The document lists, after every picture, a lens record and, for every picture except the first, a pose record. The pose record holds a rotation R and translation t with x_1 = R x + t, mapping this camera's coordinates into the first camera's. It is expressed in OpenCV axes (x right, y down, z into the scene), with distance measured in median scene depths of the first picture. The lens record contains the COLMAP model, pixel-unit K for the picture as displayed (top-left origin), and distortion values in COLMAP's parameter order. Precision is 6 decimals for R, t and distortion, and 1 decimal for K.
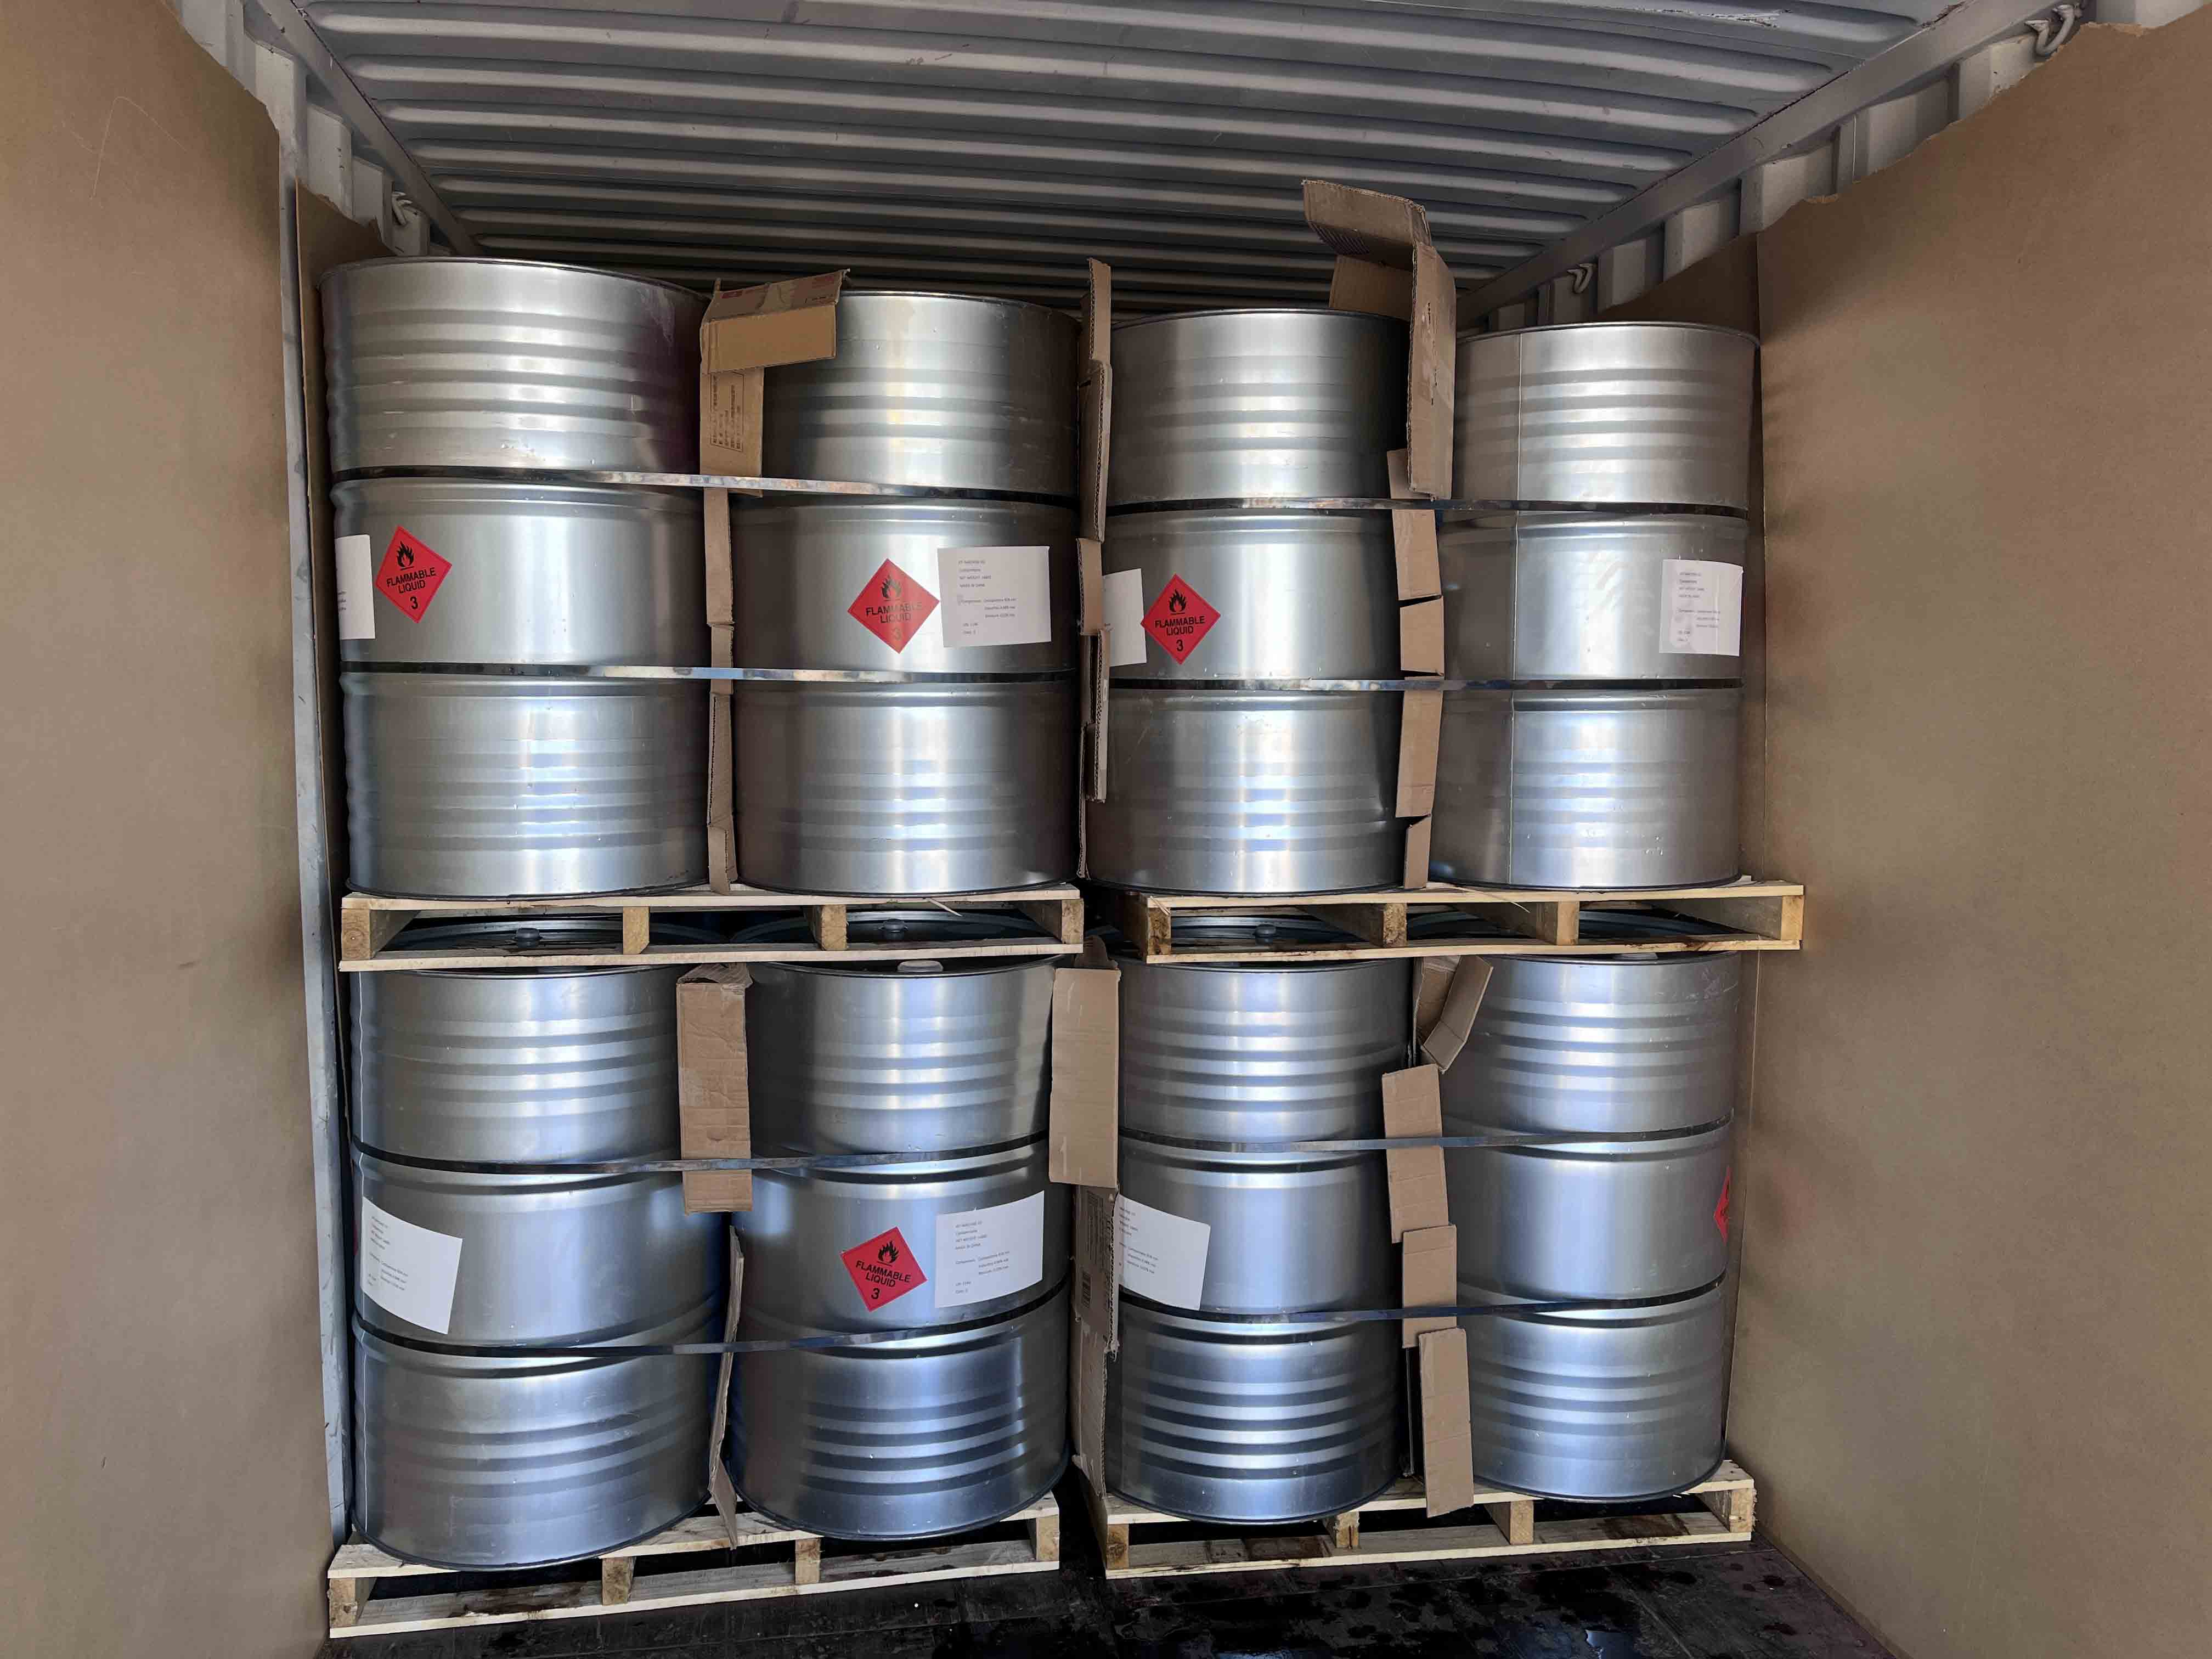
lens RADIAL K [[1672.3, 0, 1106.0], [0, 1672.3, 829.5], [0, 0, 1]] dist [0.048469, -0.060135]
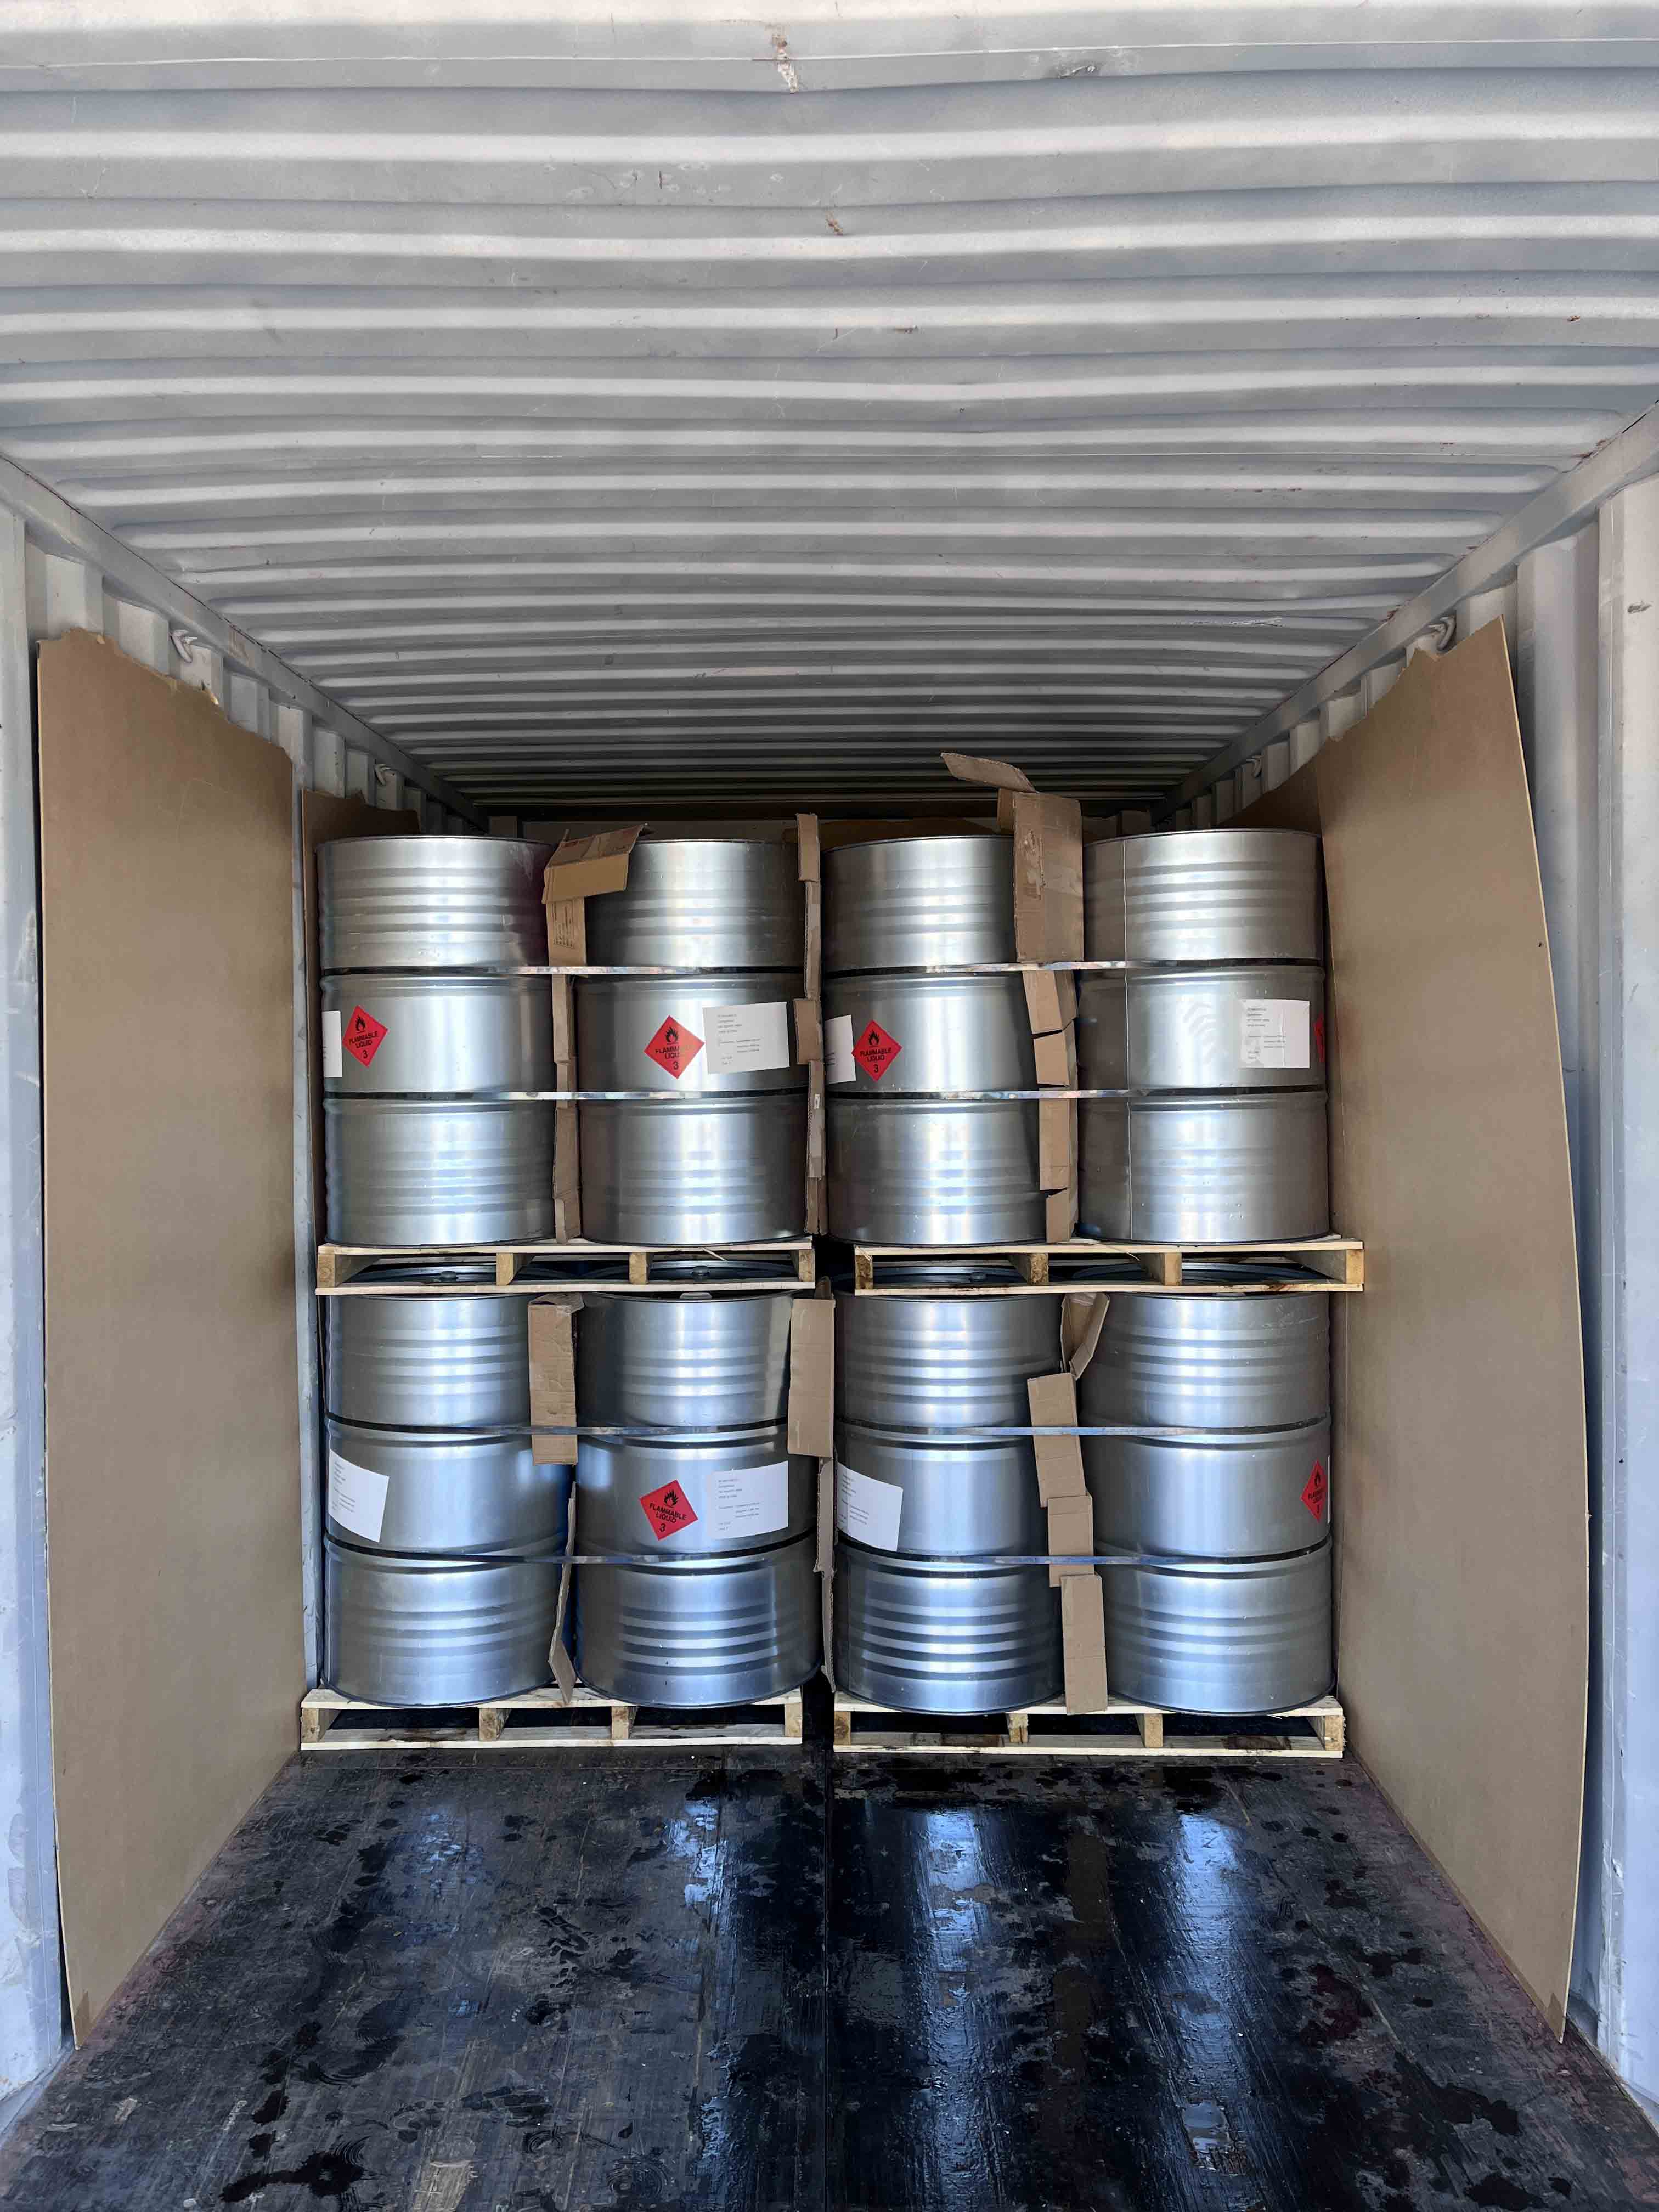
lens RADIAL K [[1683.7, 0, 830.3], [0, 1683.7, 1062.3], [0, 0, 1]] dist [0.084269, -0.188451]
pose [[0.983010, -0.017735, -0.182692, 0.264801], [0.002802, 0.996655, -0.081672, 0.000840], [0.183529, 0.079773, 0.979772, -0.402527]]
